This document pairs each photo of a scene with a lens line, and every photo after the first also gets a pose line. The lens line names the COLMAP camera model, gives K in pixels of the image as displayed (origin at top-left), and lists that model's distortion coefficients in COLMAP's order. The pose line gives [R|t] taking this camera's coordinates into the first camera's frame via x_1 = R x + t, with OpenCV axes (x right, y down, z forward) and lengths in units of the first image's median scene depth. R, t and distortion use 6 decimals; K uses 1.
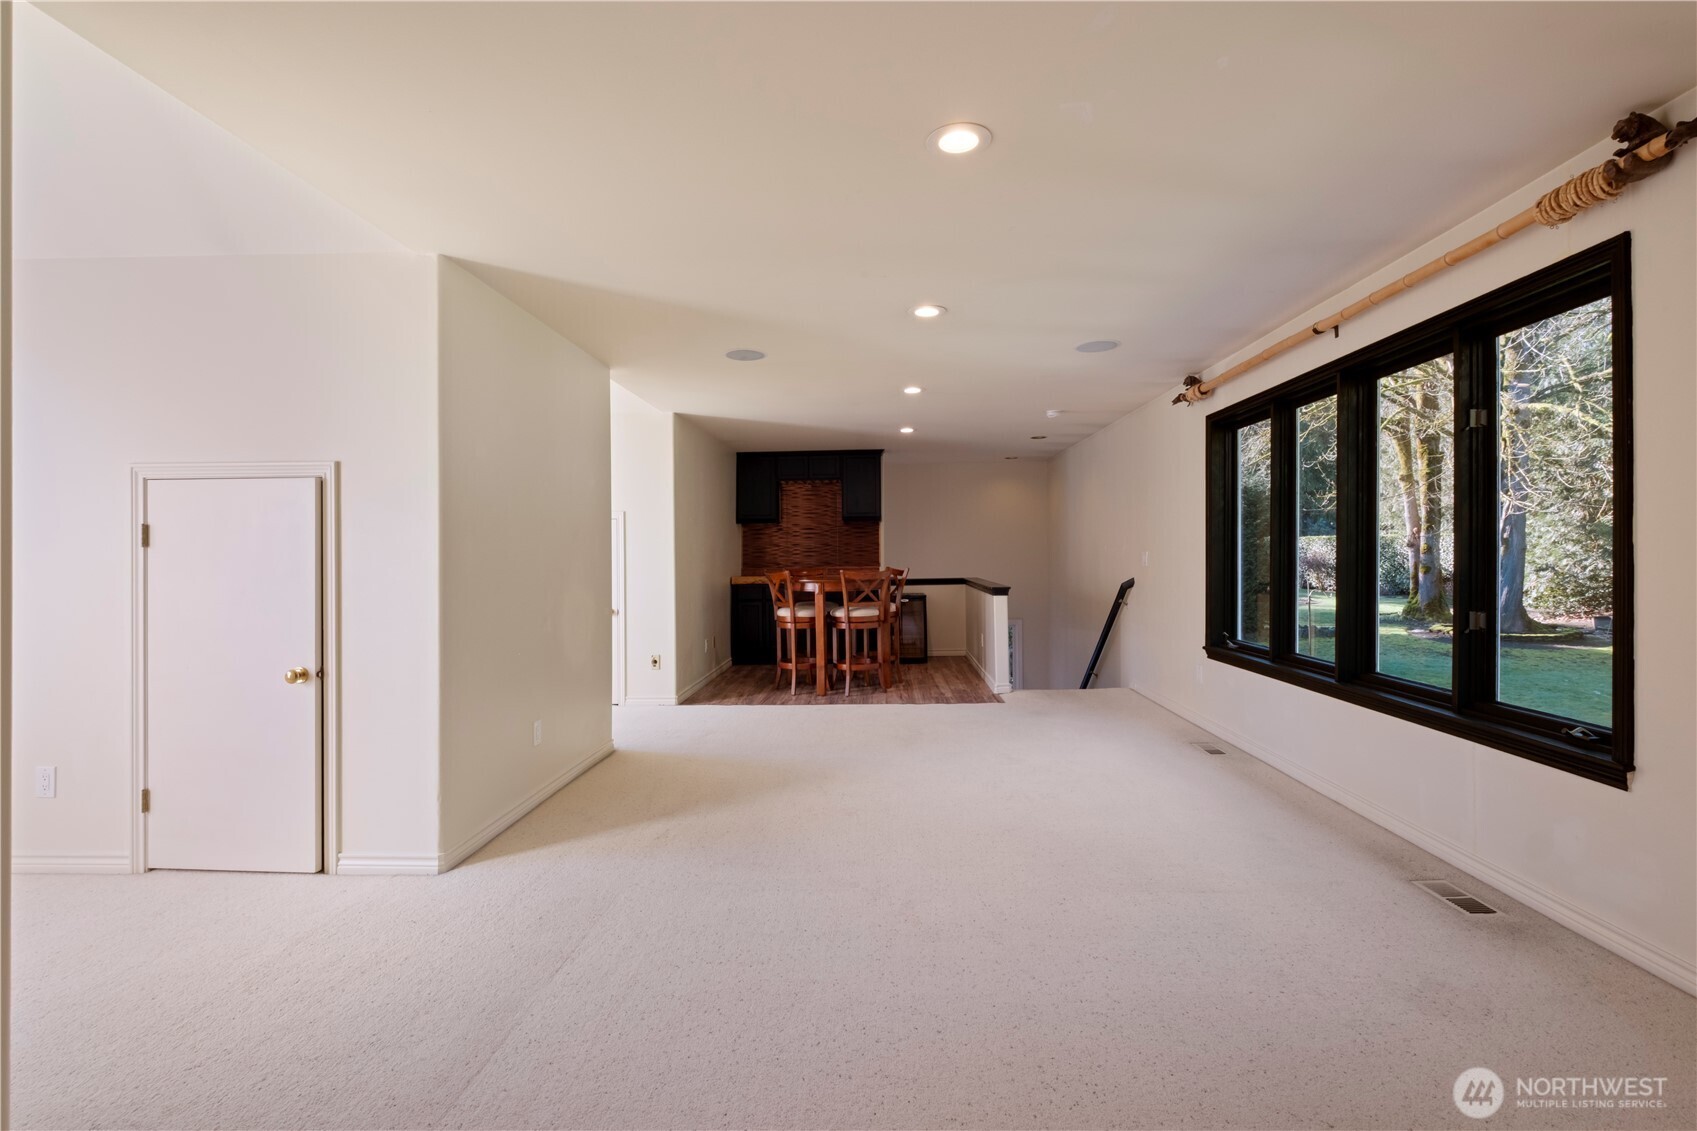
lens RADIAL K [[748.3, 0, 856.2], [0, 748.3, 557.9], [0, 0, 1]] dist [0.001401, 0.000148]
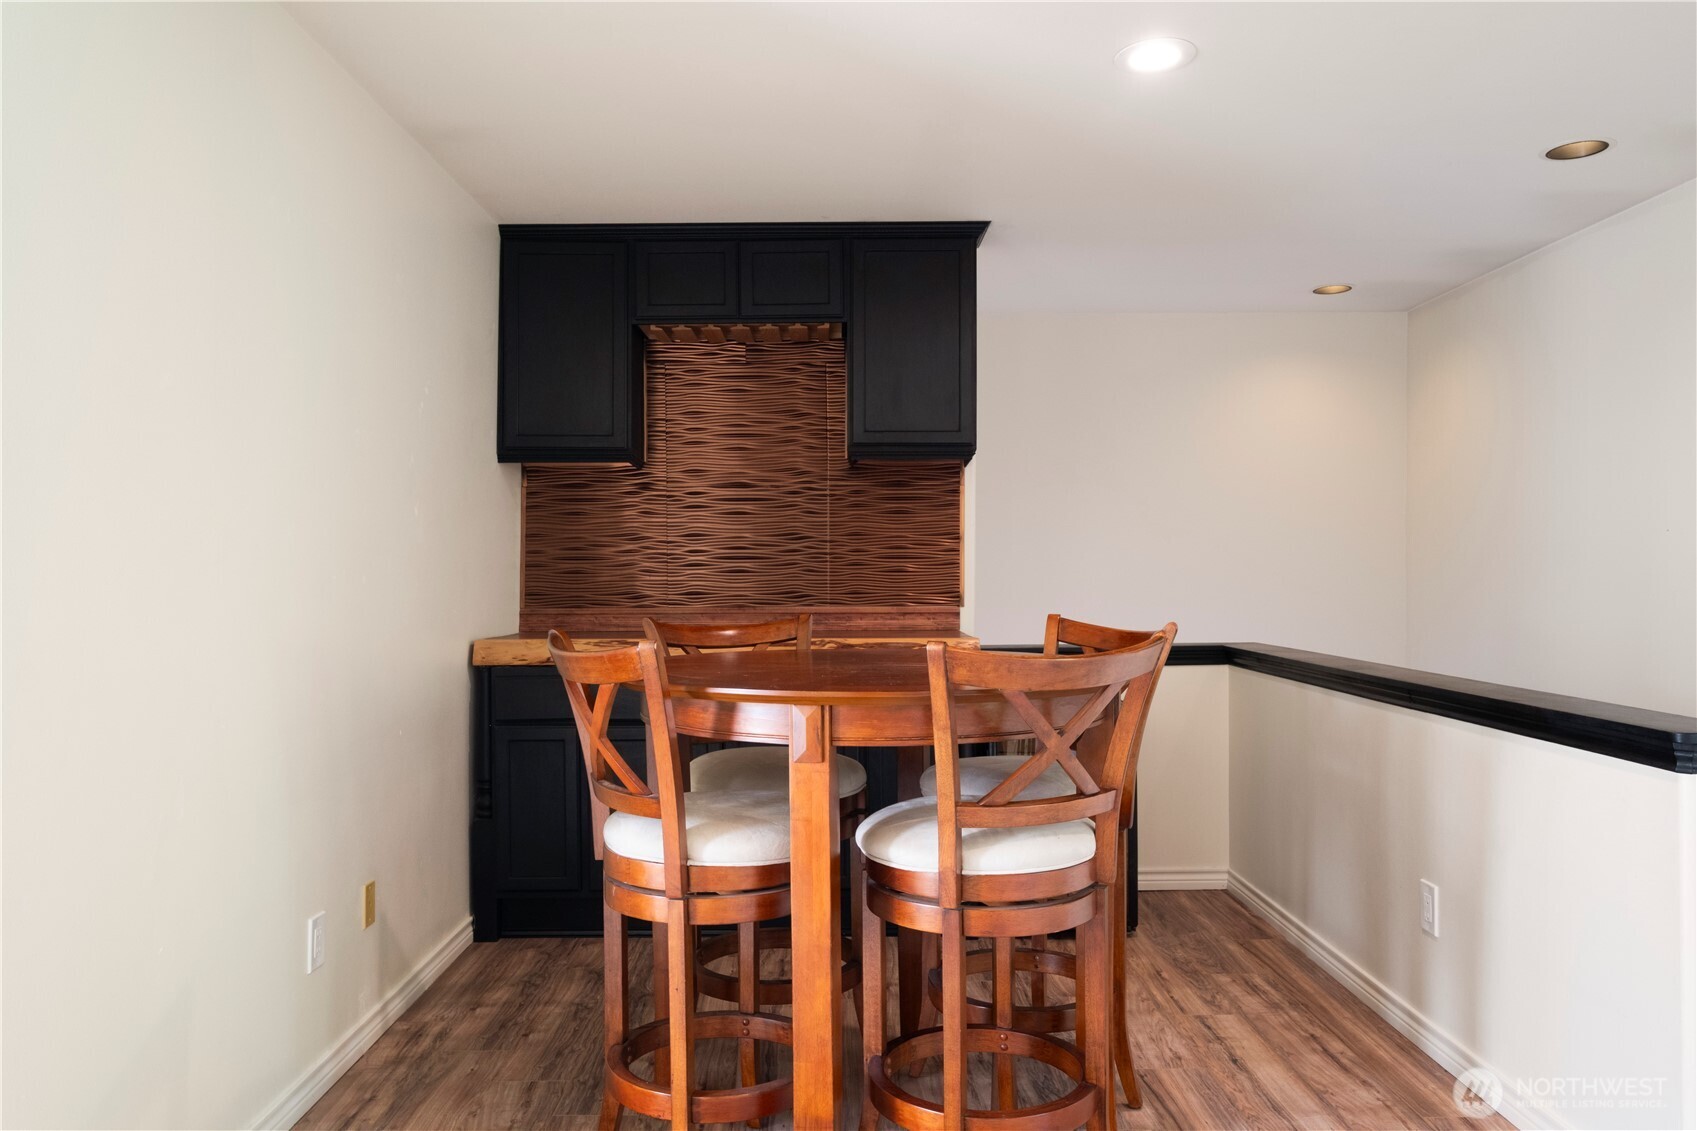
lens RADIAL K [[1192.2, 0, 841.6], [0, 1192.2, 571.6], [0, 0, 1]] dist [-0.000106, 0.000619]
pose [[0.999131, 0.006964, 0.041097, -0.047718], [-0.006706, 0.999957, -0.006429, 0.000424], [-0.041140, 0.006148, 0.999134, 0.597273]]
